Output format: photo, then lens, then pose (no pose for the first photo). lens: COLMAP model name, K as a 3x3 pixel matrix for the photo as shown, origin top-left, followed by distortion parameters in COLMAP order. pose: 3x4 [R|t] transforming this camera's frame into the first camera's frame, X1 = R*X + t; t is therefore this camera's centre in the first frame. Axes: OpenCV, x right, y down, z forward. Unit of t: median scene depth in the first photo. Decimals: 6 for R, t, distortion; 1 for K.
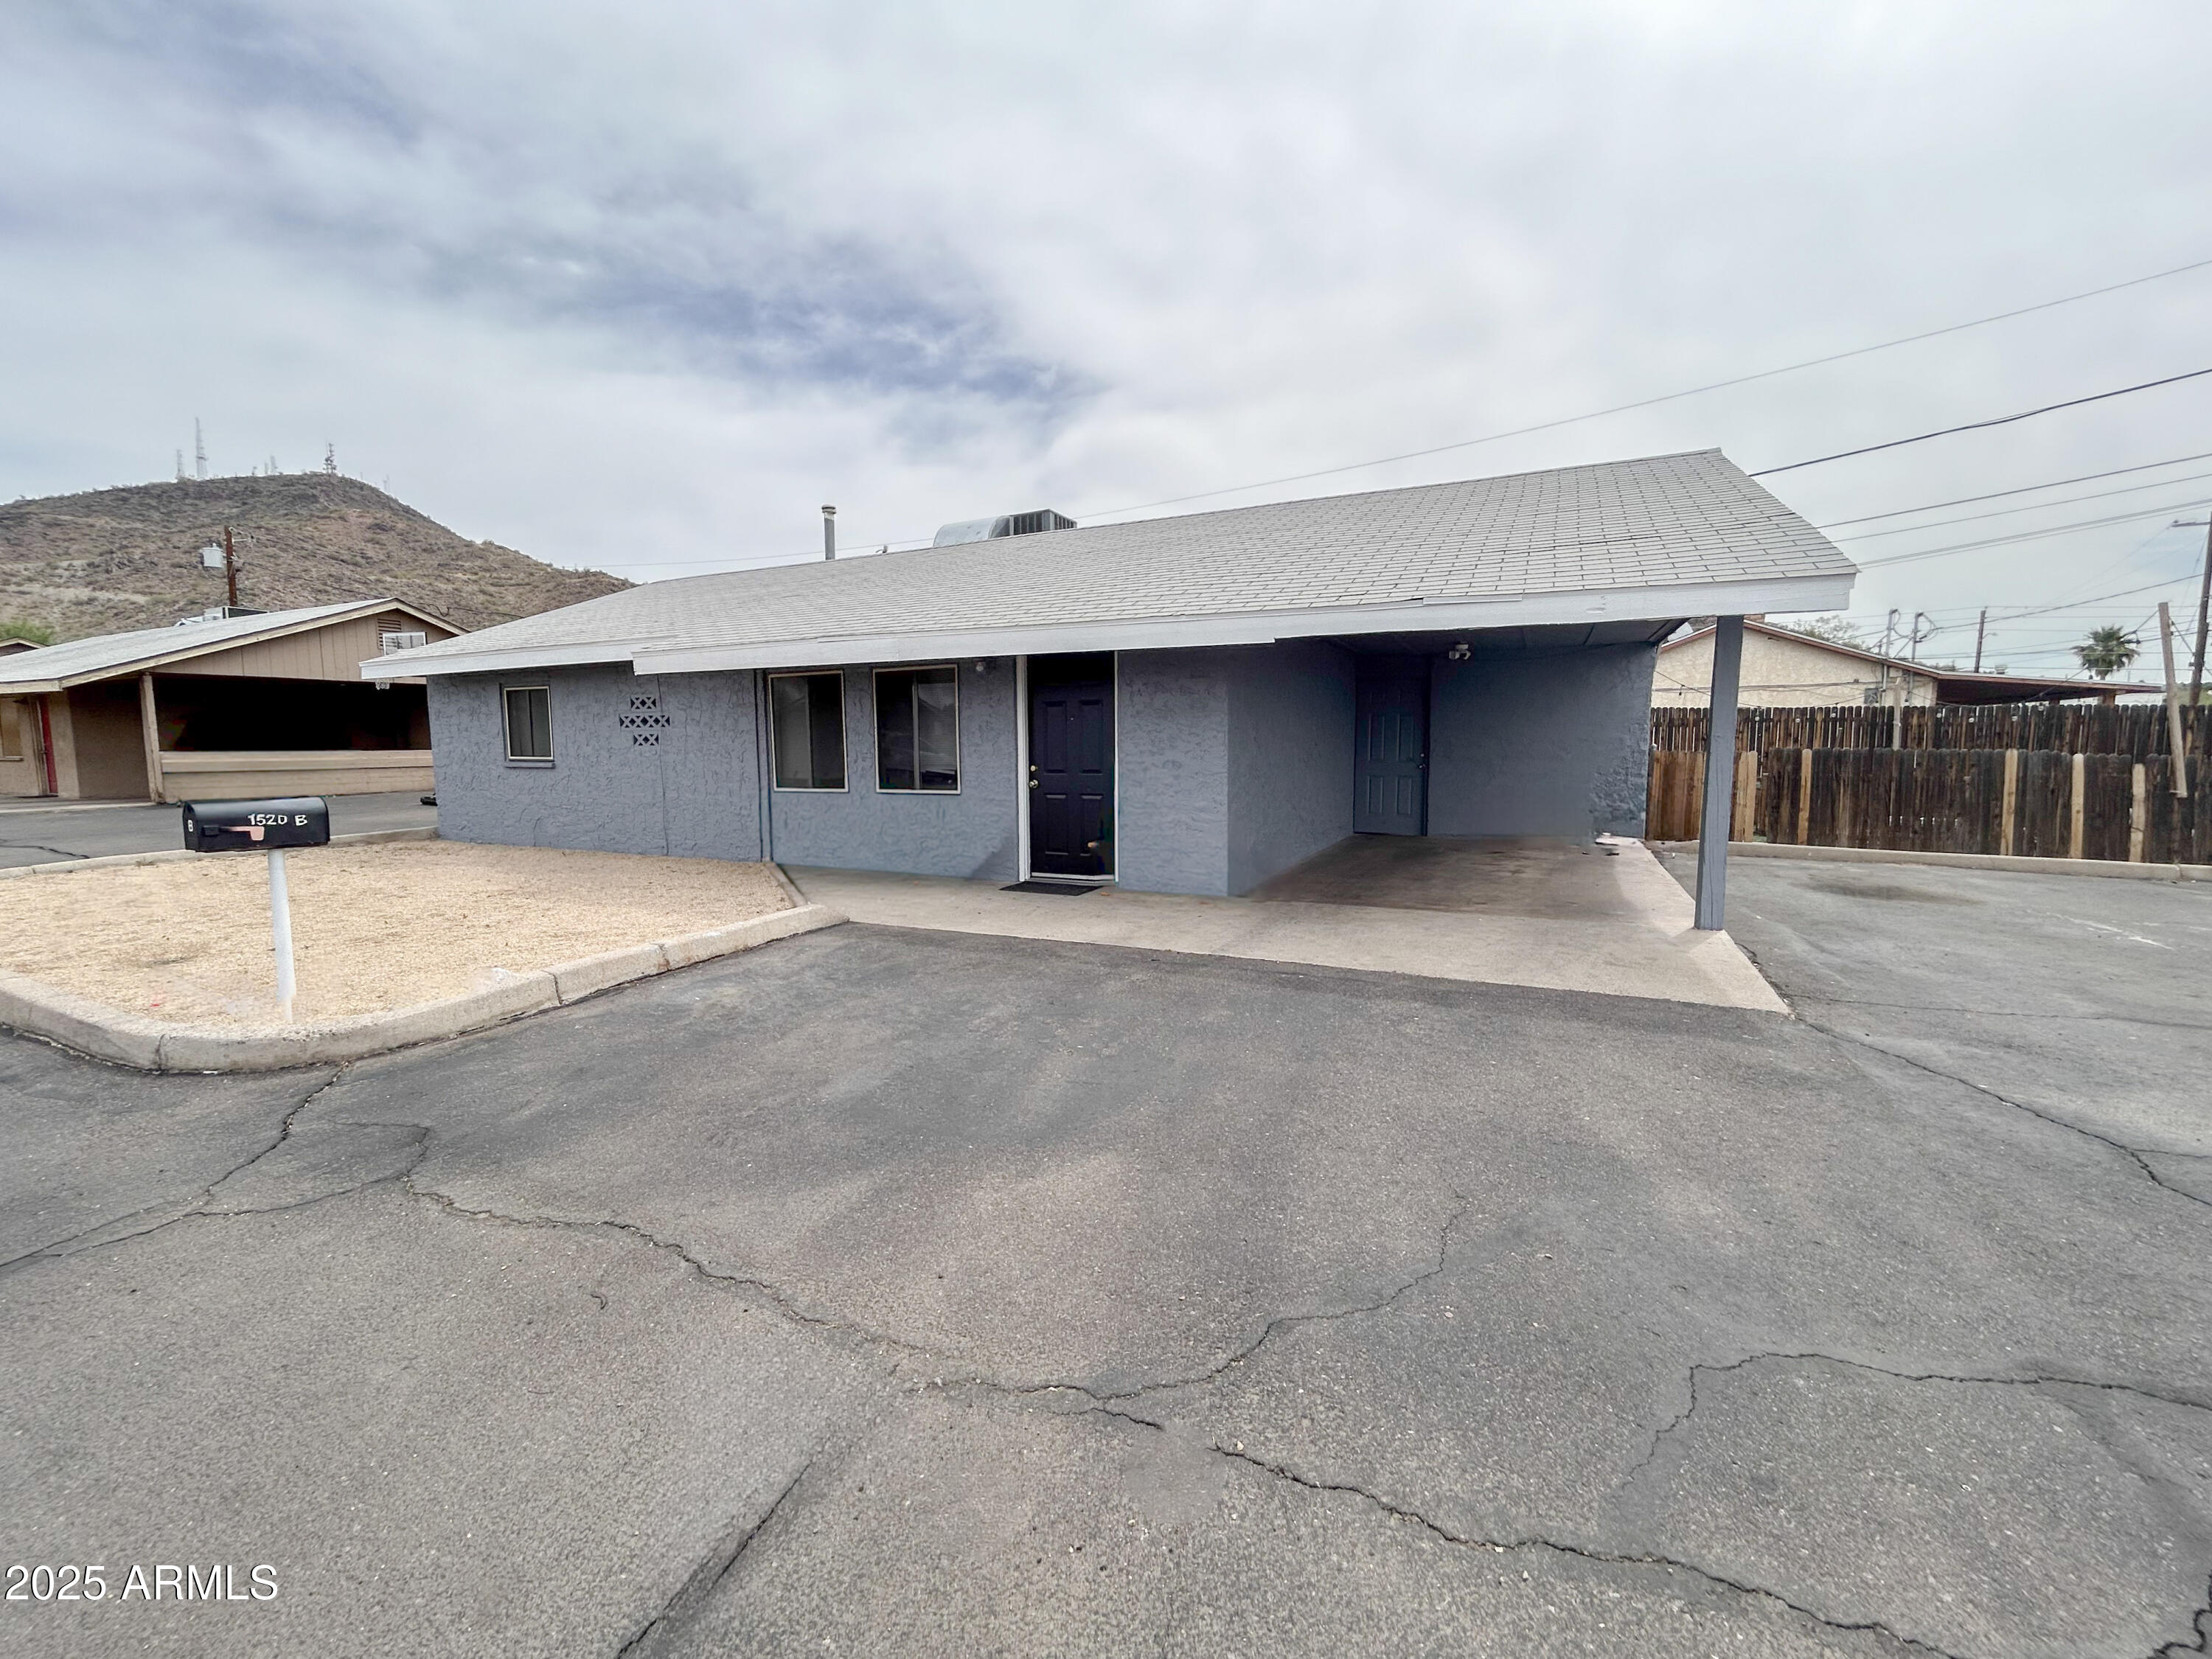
lens RADIAL K [[884.4, 0, 1106.0], [0, 884.4, 829.5], [0, 0, 1]] dist [-0.000473, -0.000016]
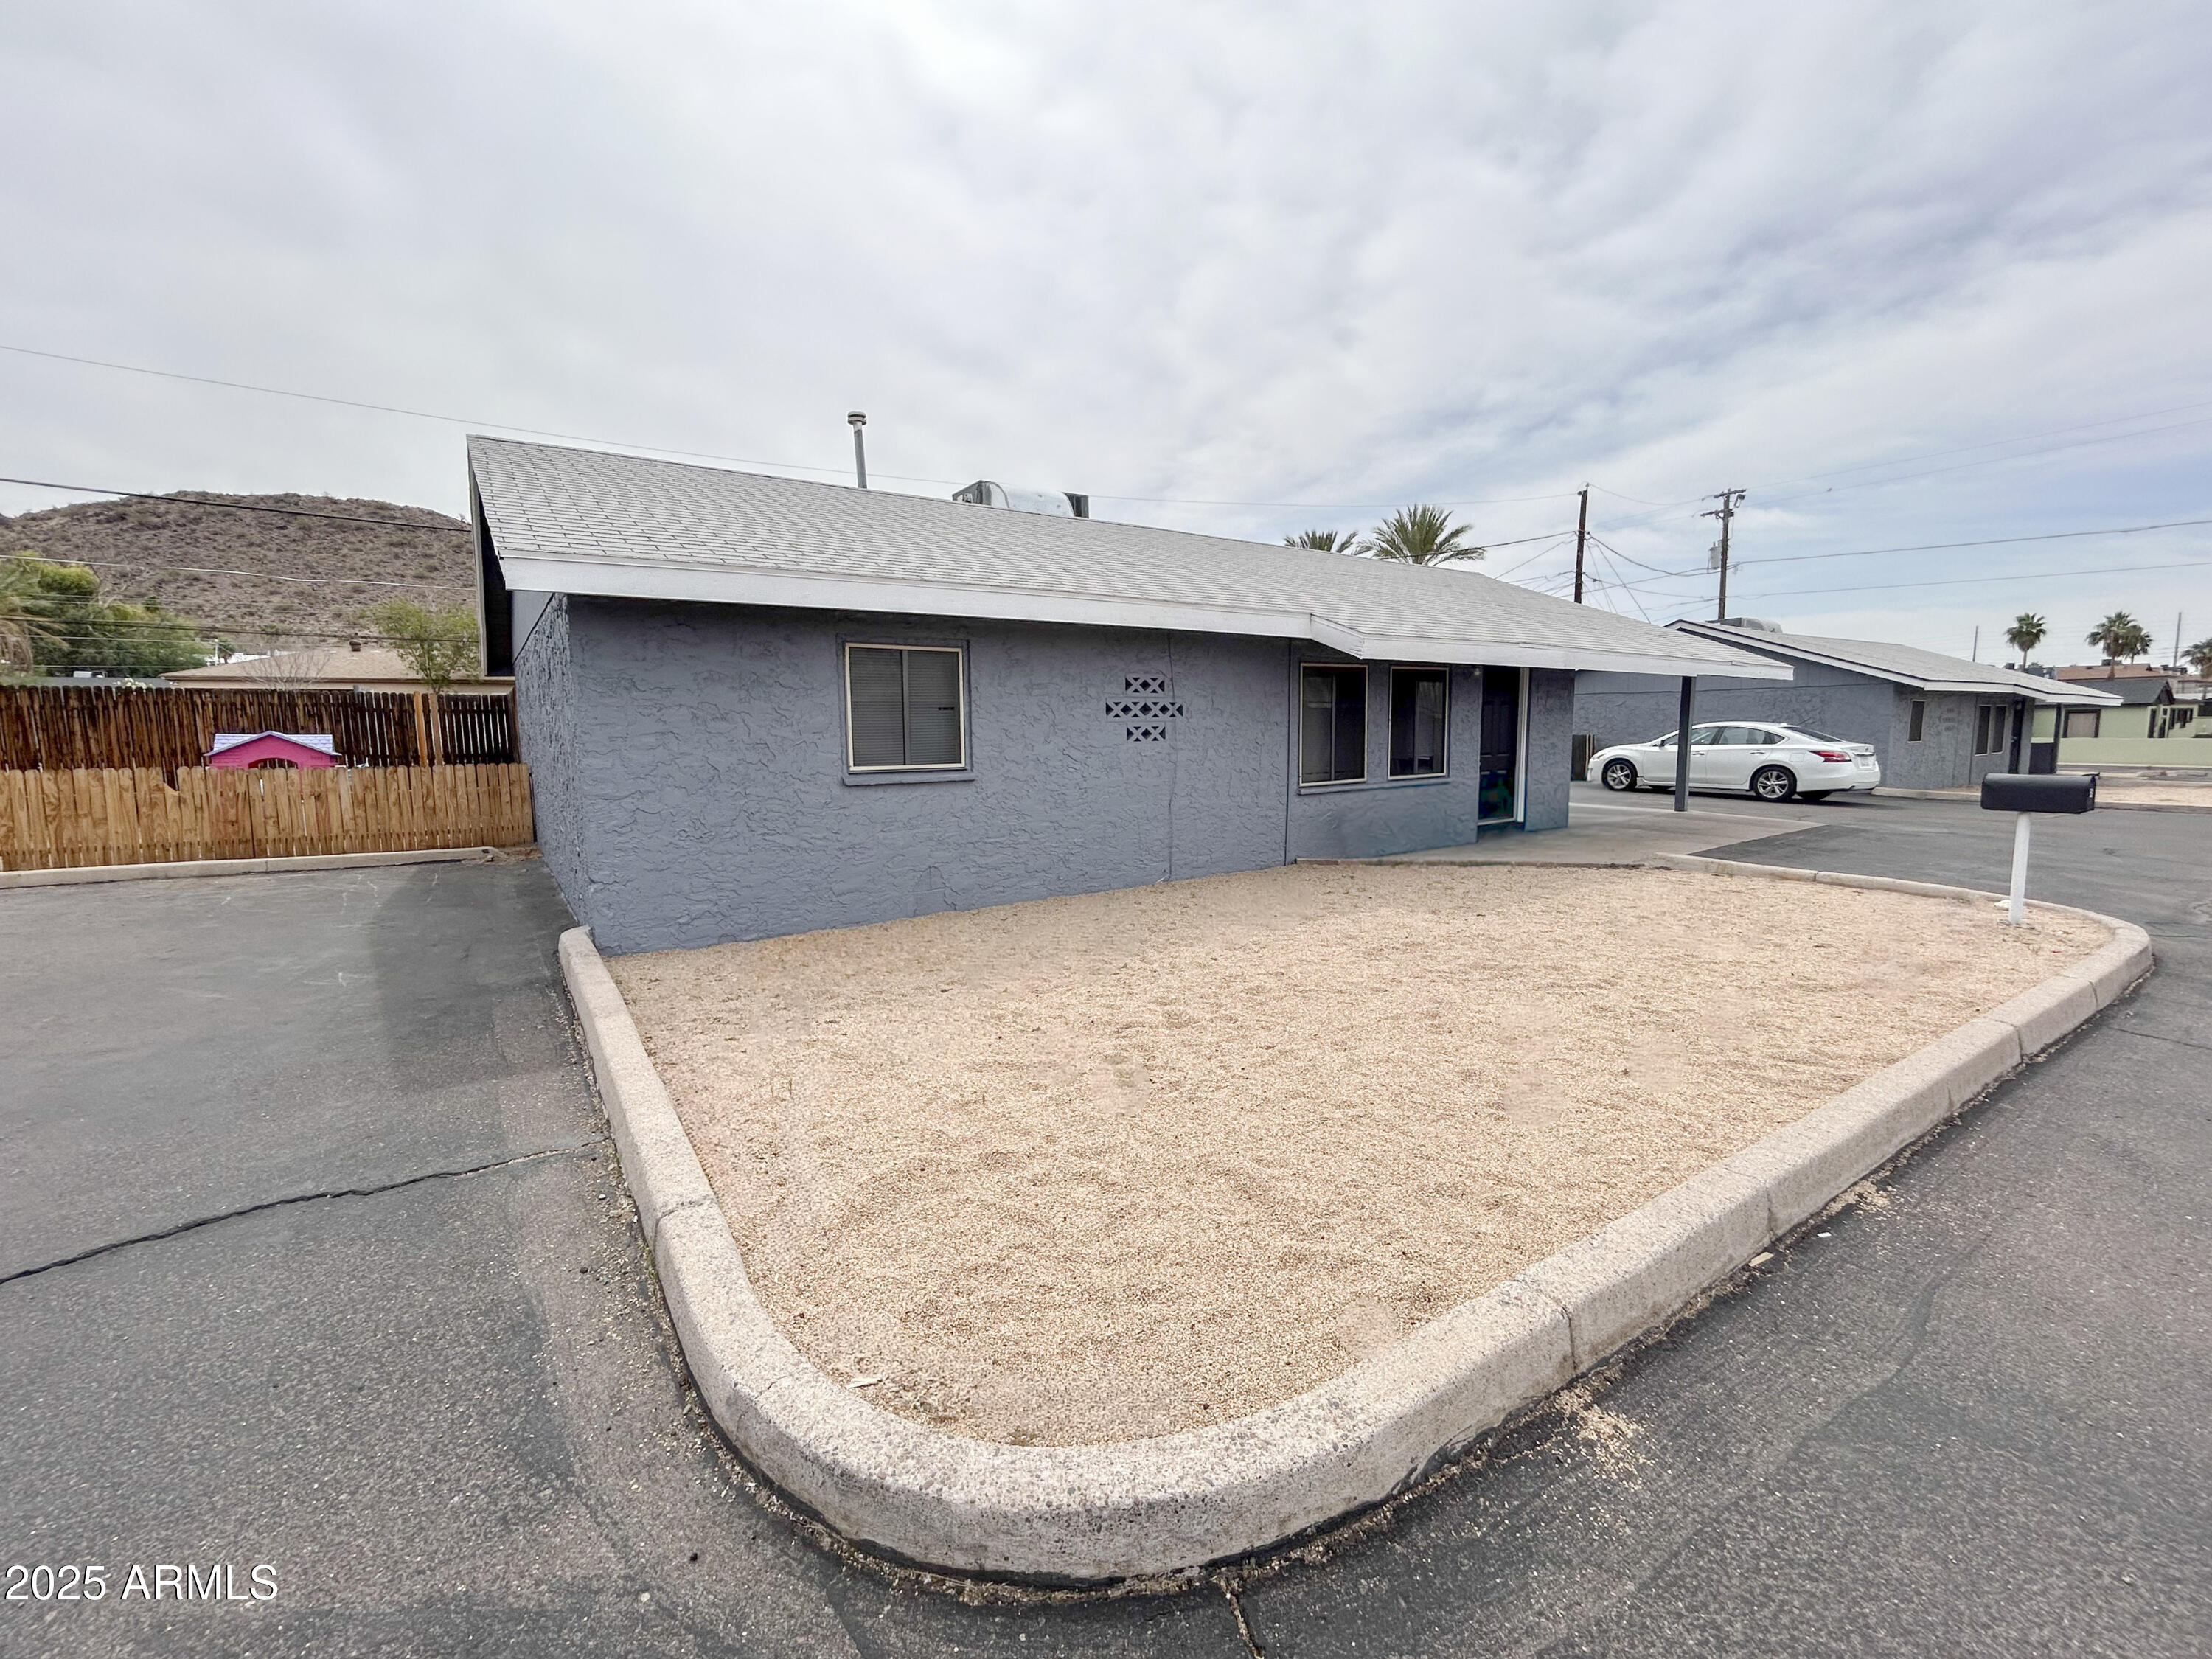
lens RADIAL K [[931.8, 0, 1106.0], [0, 931.8, 829.5], [0, 0, 1]] dist [0.000841, 0.000113]
pose [[0.494913, -0.093287, 0.863920, -1.245741], [0.097380, 0.993912, 0.051538, -0.064570], [-0.863469, 0.058622, 0.500984, 0.637239]]
